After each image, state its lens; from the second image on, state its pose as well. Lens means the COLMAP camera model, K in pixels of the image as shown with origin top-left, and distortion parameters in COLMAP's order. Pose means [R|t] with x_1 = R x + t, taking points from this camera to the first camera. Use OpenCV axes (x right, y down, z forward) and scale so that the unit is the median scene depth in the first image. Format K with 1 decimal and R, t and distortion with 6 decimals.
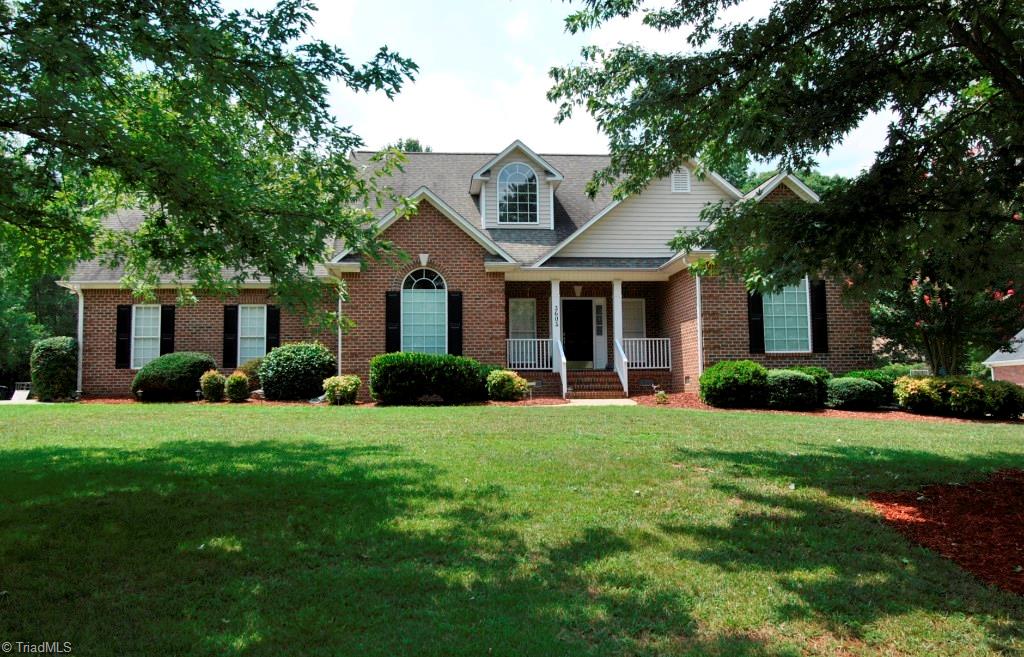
lens RADIAL K [[892.9, 0, 512.0], [0, 892.9, 328.5], [0, 0, 1]] dist [0.046447, -0.000957]
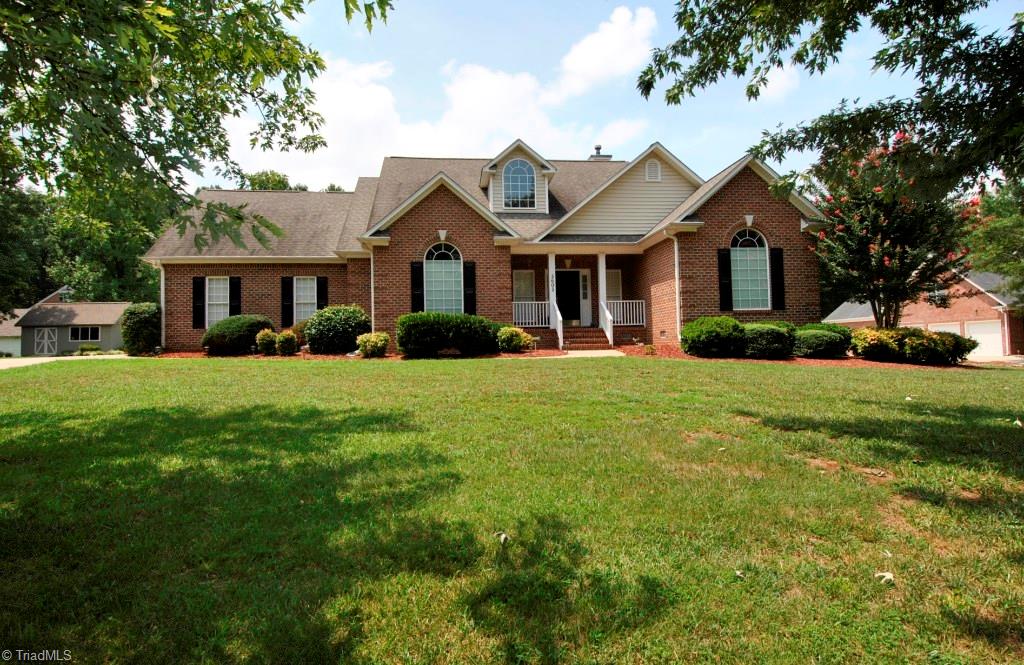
lens RADIAL K [[479.0, 0, 512.0], [0, 479.0, 332.5], [0, 0, 1]] dist [0.001299, 0.000089]
pose [[0.999526, -0.008642, 0.029559, -0.026329], [0.007204, 0.998802, 0.048399, 0.022379], [-0.029942, -0.048163, 0.998391, 0.353237]]
